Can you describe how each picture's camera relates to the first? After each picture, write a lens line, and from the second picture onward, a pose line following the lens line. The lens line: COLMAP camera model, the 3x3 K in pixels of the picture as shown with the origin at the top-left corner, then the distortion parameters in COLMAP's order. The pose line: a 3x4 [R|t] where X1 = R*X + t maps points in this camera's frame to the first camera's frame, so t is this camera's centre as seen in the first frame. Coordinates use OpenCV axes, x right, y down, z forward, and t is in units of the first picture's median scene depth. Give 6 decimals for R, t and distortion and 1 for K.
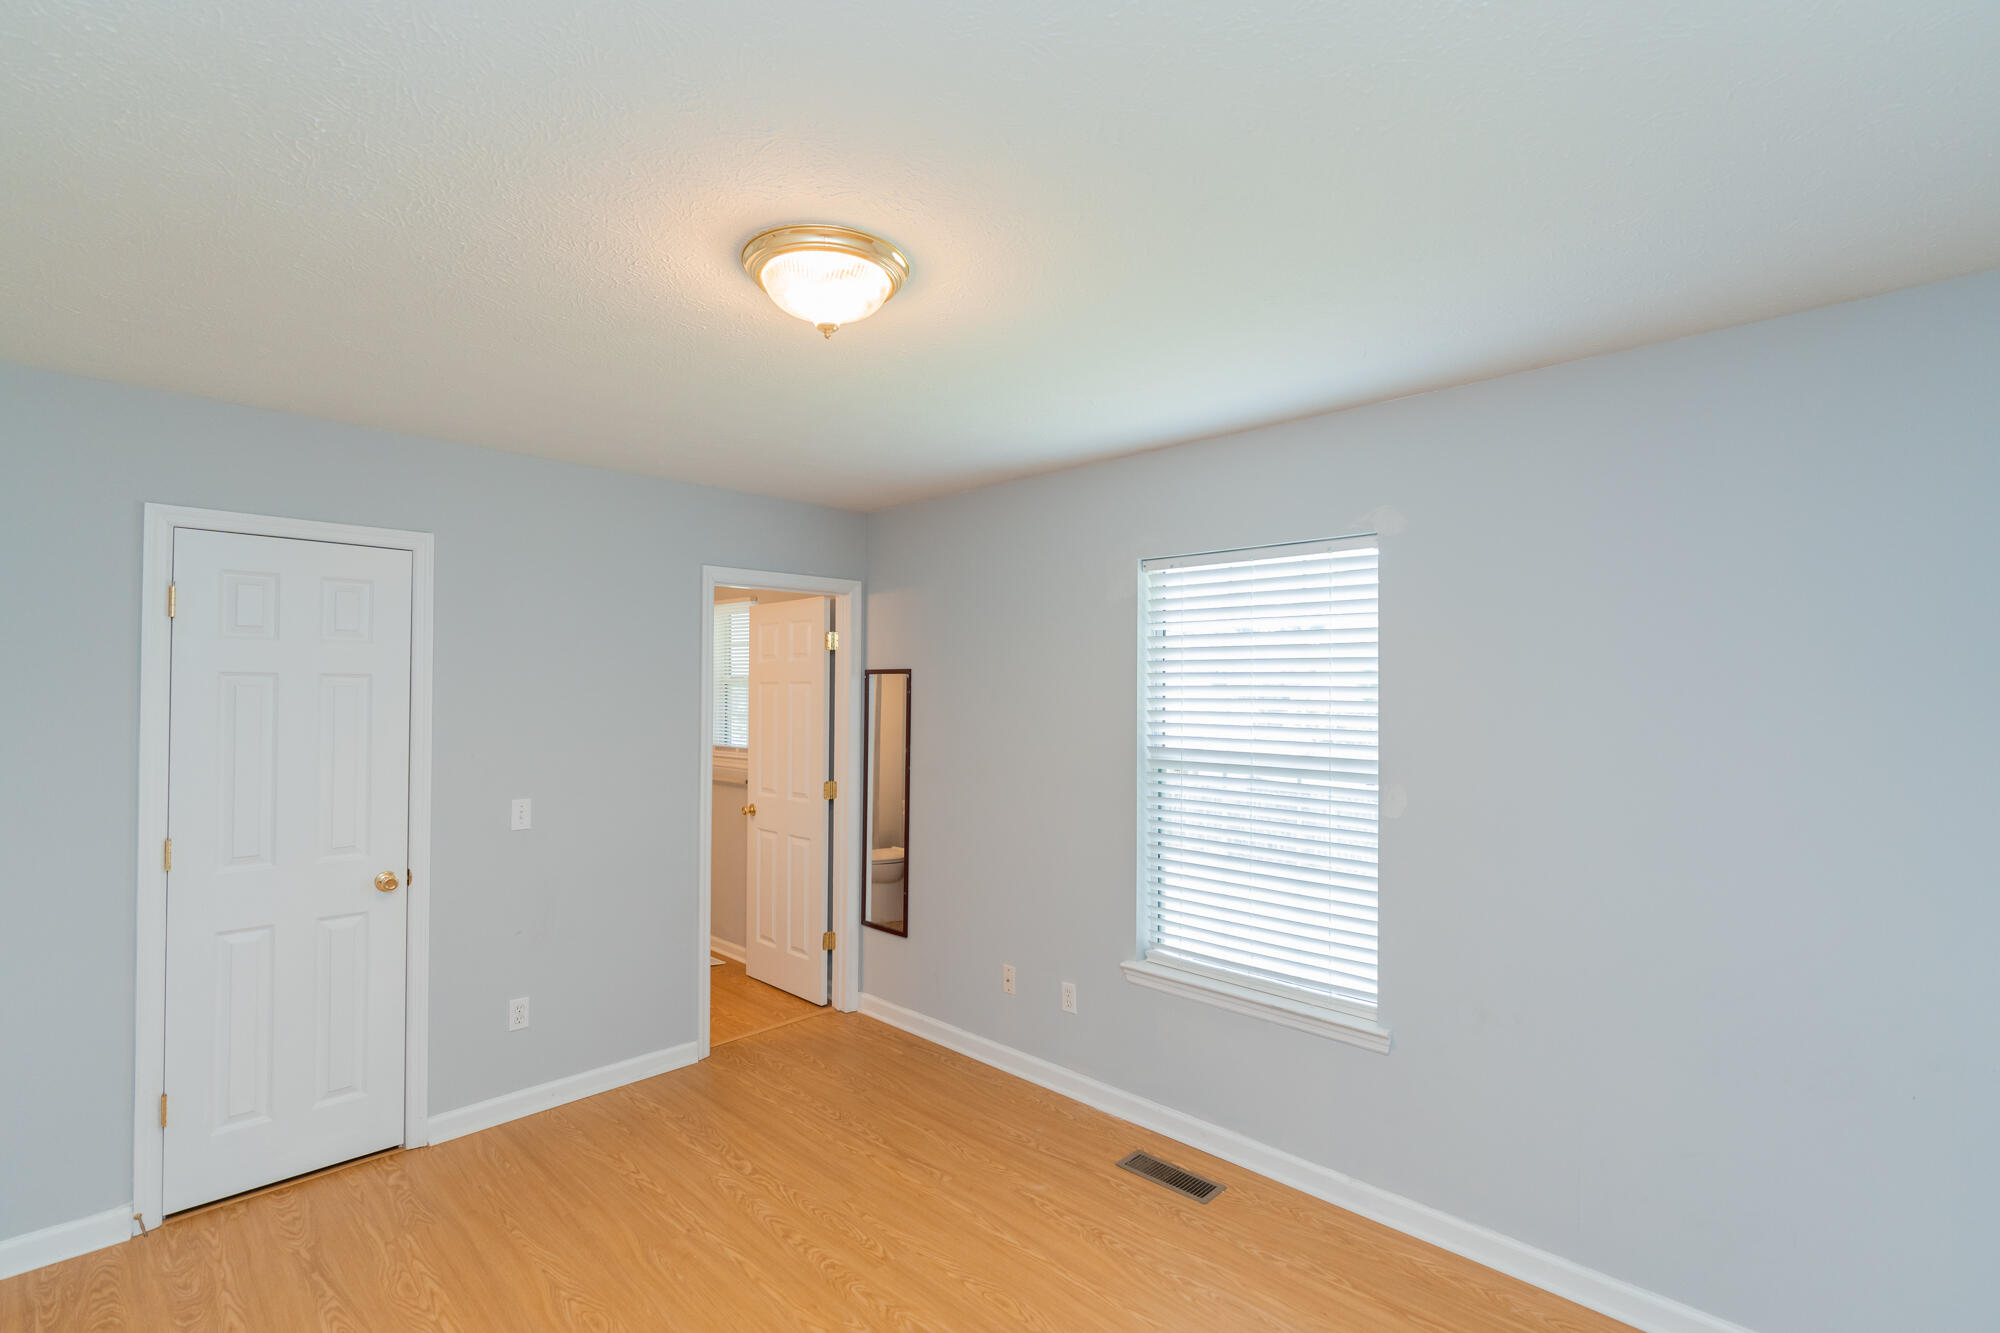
lens RADIAL K [[915.9, 0, 1000.9], [0, 915.9, 675.2], [0, 0, 1]] dist [-0.010812, 0.003955]
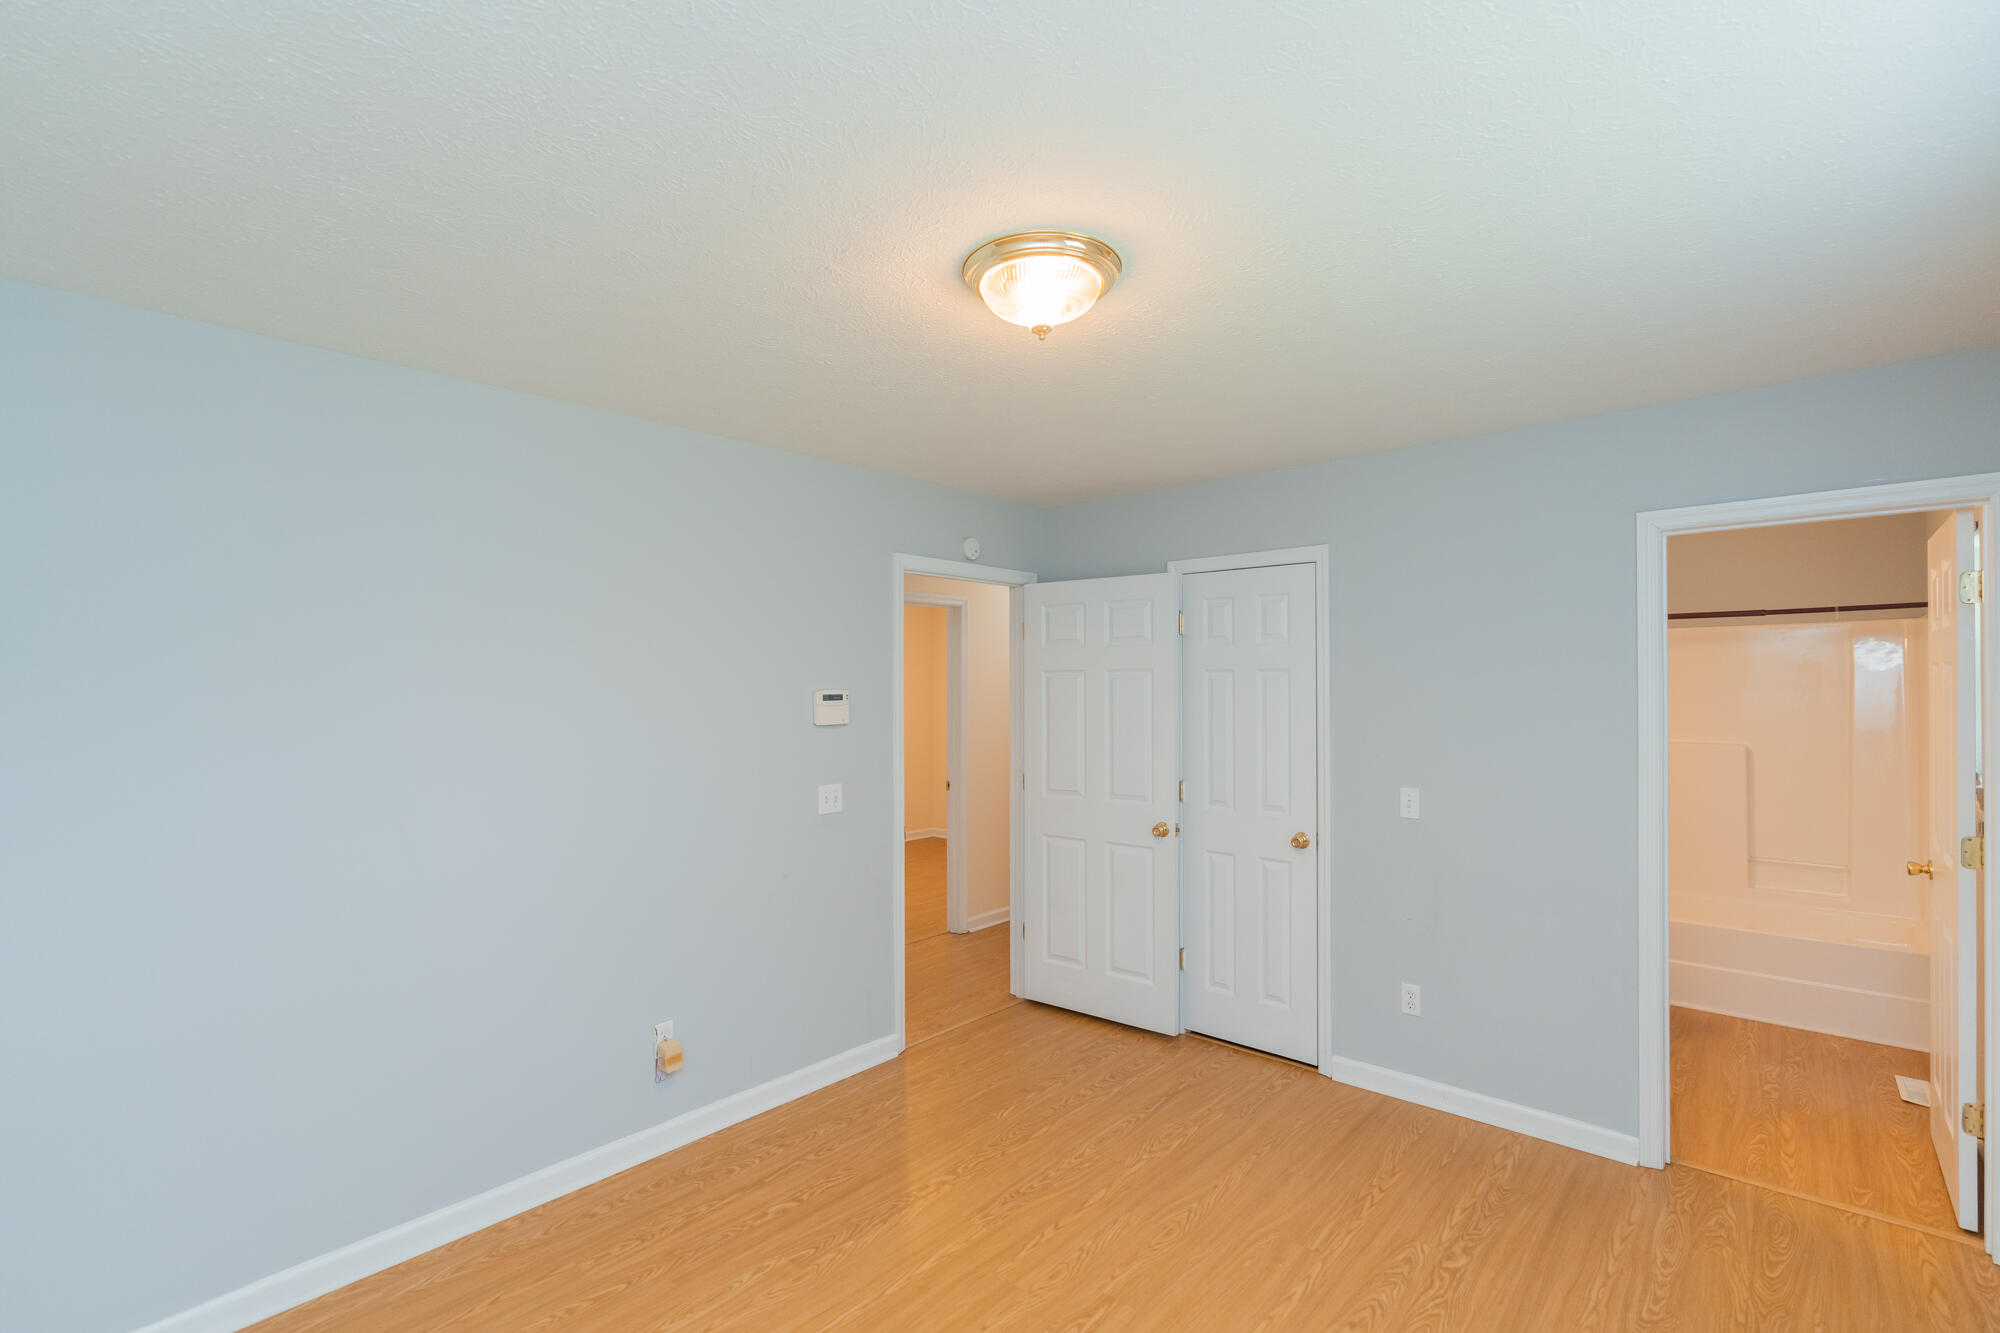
lens RADIAL K [[915.9, 0, 1001.0], [0, 915.9, 674.8], [0, 0, 1]] dist [-0.010812, 0.003955]
pose [[0.030159, -0.012840, -0.999463, 0.517879], [0.022635, 0.999670, -0.012159, 0.012939], [0.999289, -0.022256, 0.030440, 0.564144]]
